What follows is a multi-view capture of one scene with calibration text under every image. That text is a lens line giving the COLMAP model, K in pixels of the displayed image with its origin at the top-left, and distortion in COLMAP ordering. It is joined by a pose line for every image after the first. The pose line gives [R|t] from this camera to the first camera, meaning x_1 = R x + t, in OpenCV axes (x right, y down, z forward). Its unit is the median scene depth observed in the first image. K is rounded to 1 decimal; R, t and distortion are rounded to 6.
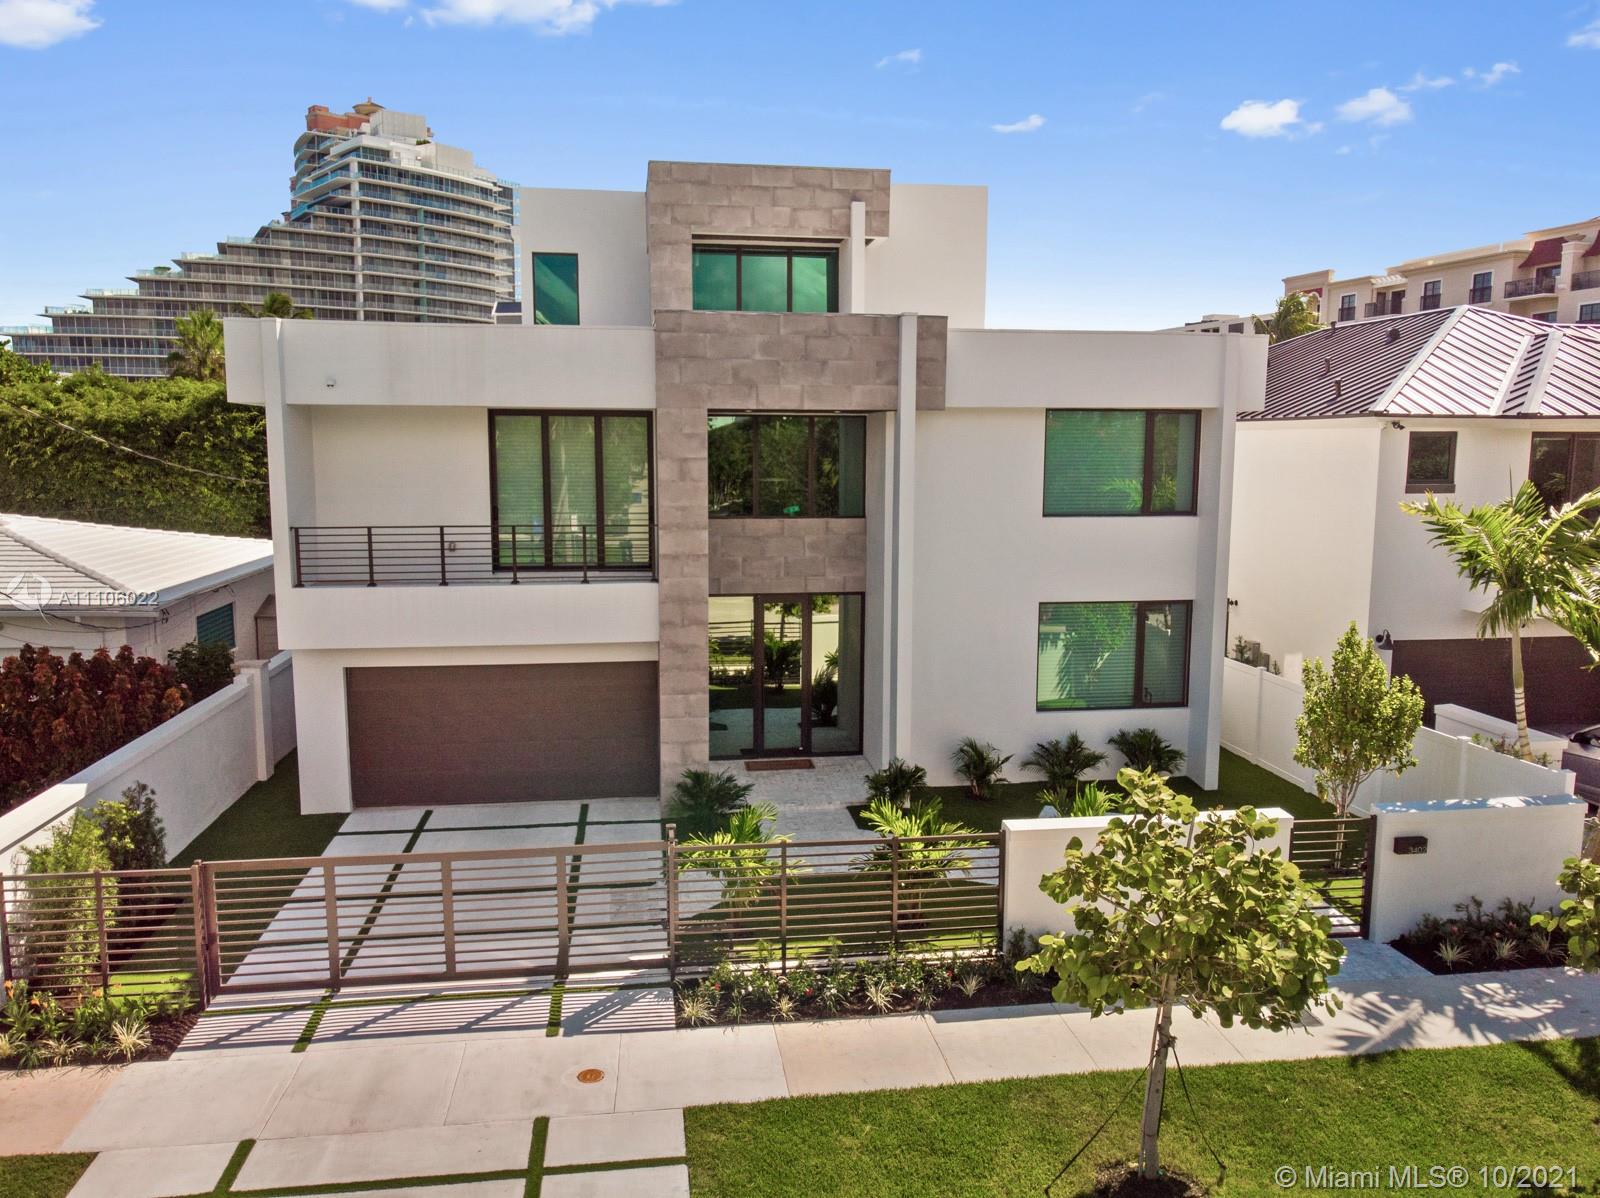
lens RADIAL K [[1188.4, 0, 804.7], [0, 1188.4, 603.4], [0, 0, 1]] dist [-0.003324, 0.007869]
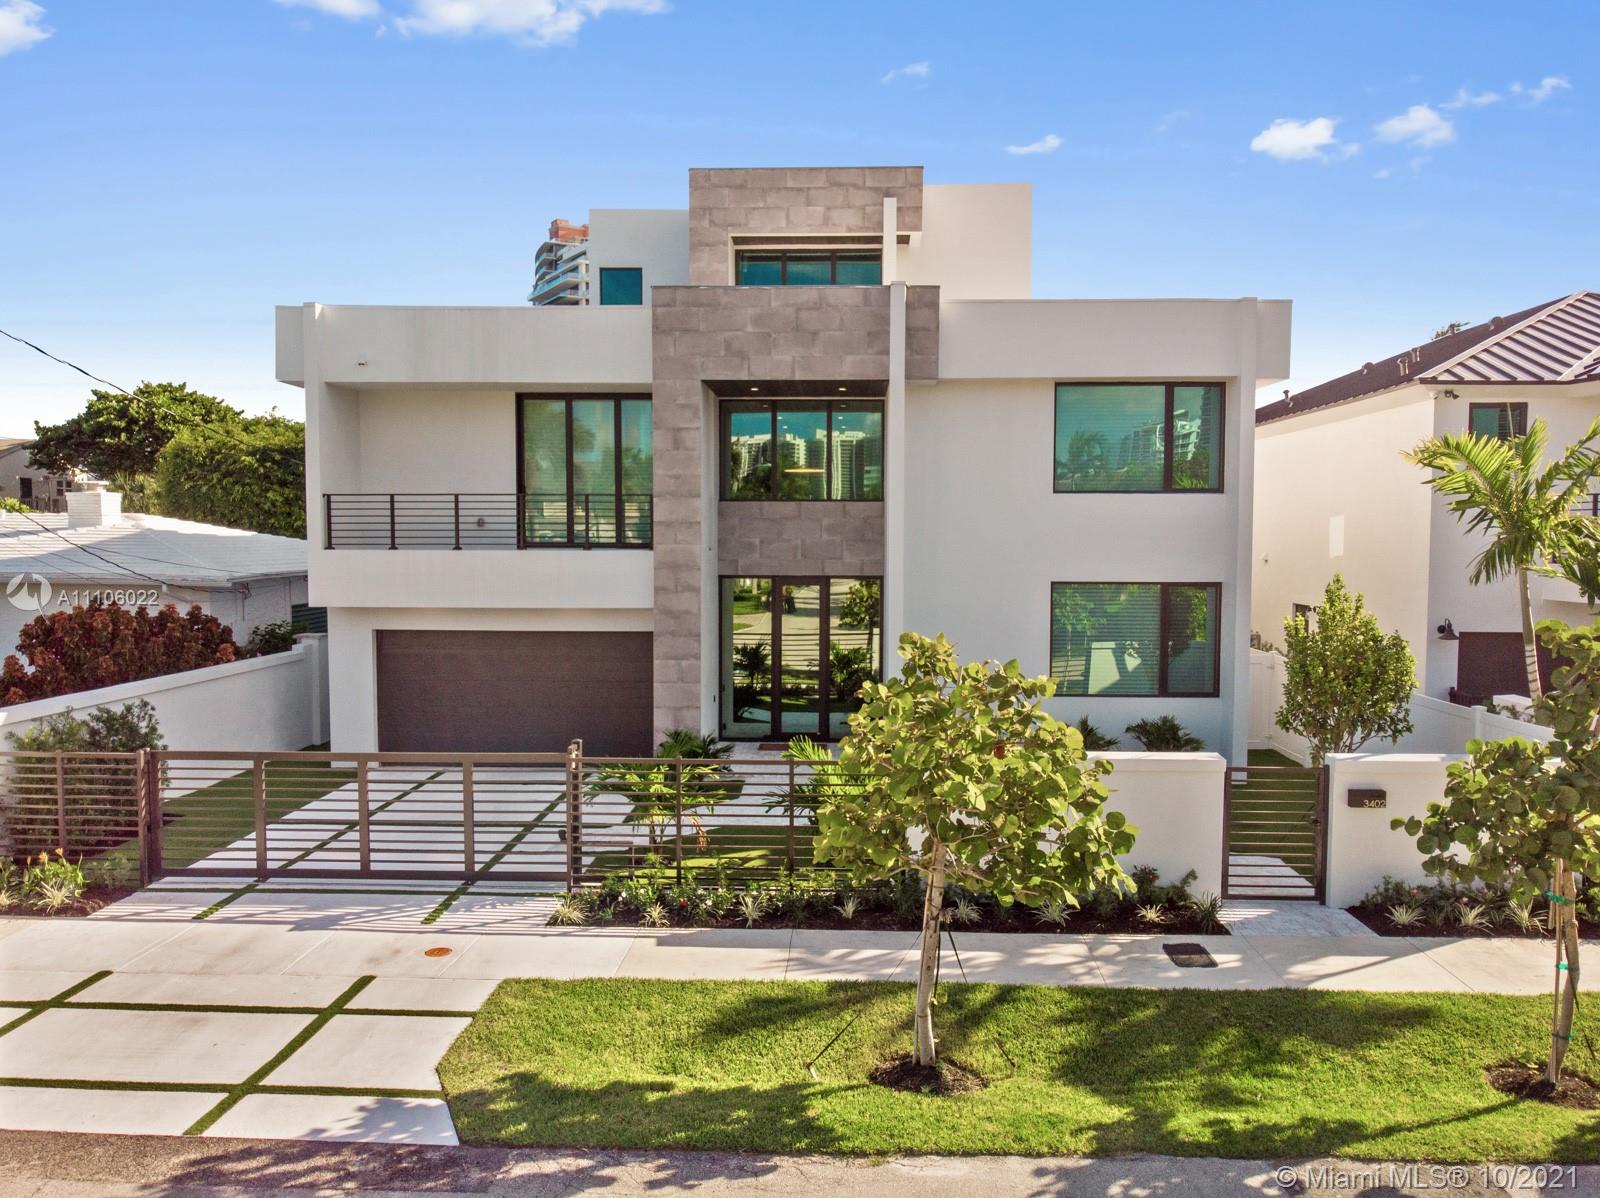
lens RADIAL K [[1188.4, 0, 804.7], [0, 1188.4, 603.4], [0, 0, 1]] dist [-0.003324, 0.007869]
pose [[0.983206, 0.009847, -0.182233, 0.190339], [-0.023529, 0.997049, -0.073070, 0.099591], [0.180976, 0.076131, 0.980537, 0.016899]]
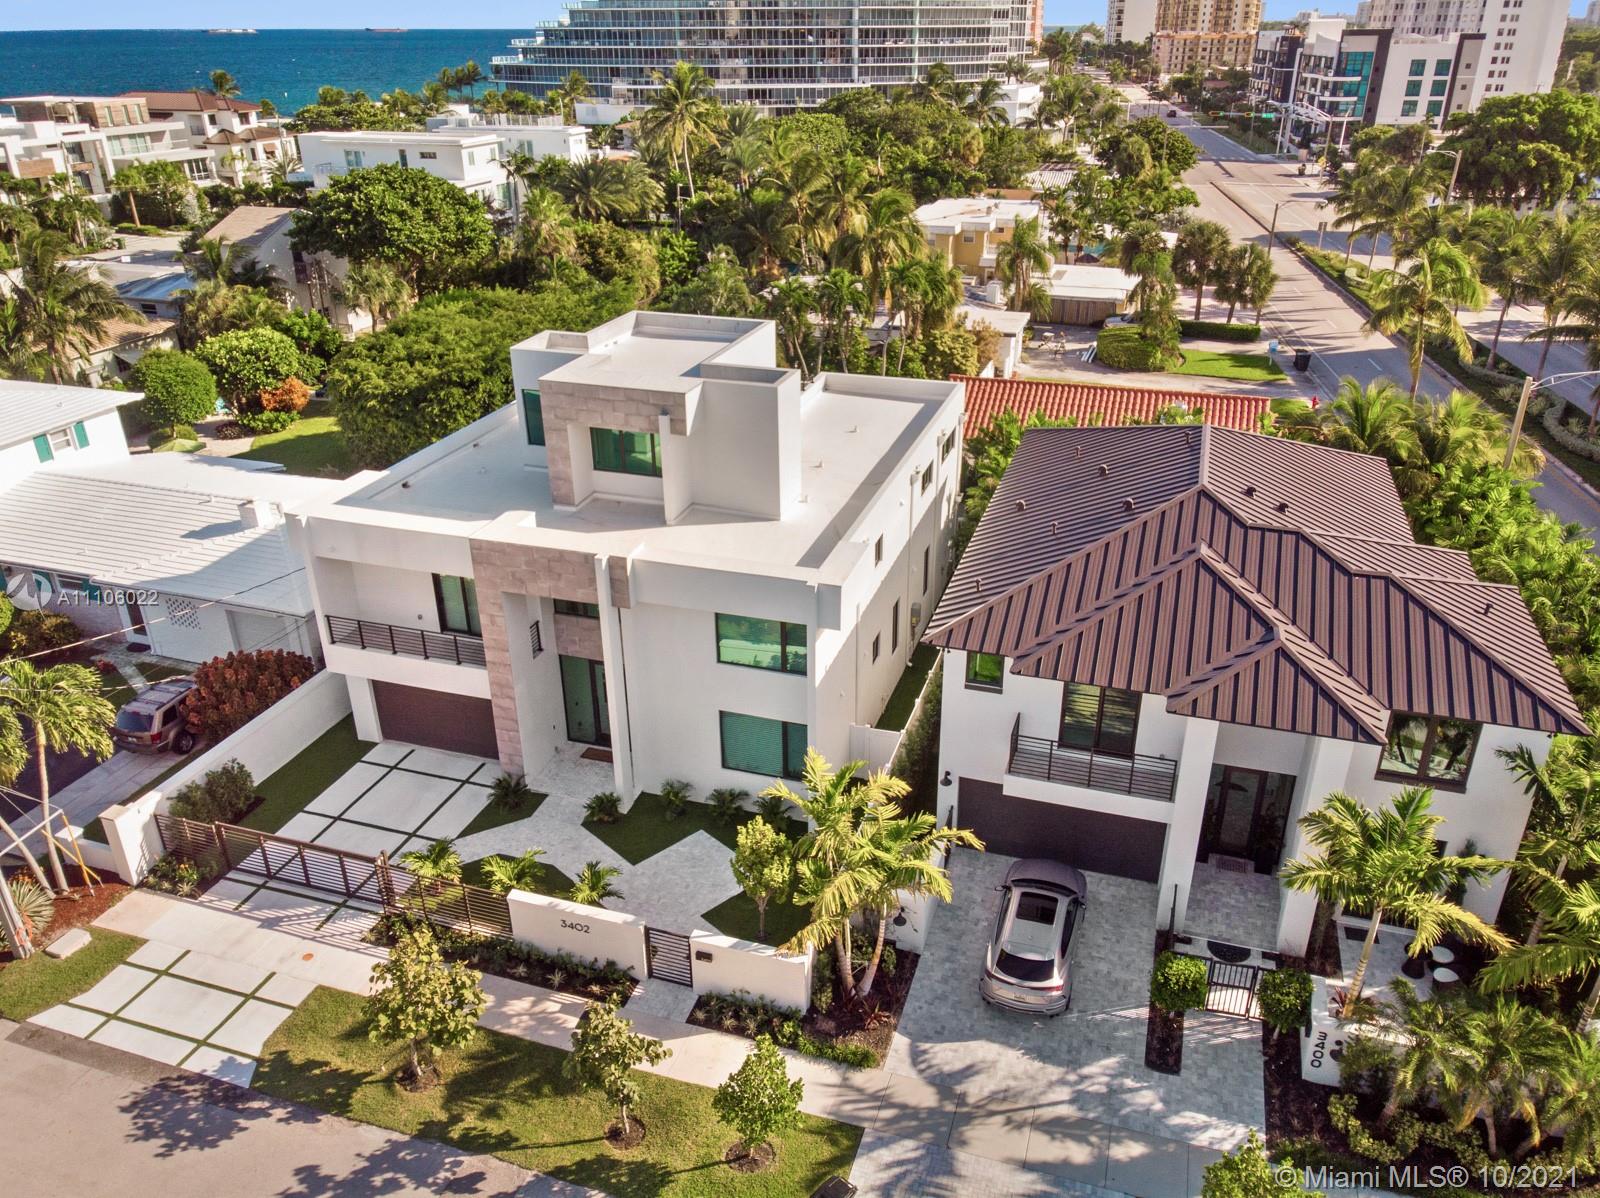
lens RADIAL K [[1188.4, 0, 804.7], [0, 1188.4, 603.4], [0, 0, 1]] dist [-0.003324, 0.007869]
pose [[0.896472, 0.185566, -0.402373, 0.986241], [-0.048584, 0.943773, 0.327004, -0.712699], [0.440430, -0.273601, 0.855082, -0.289874]]
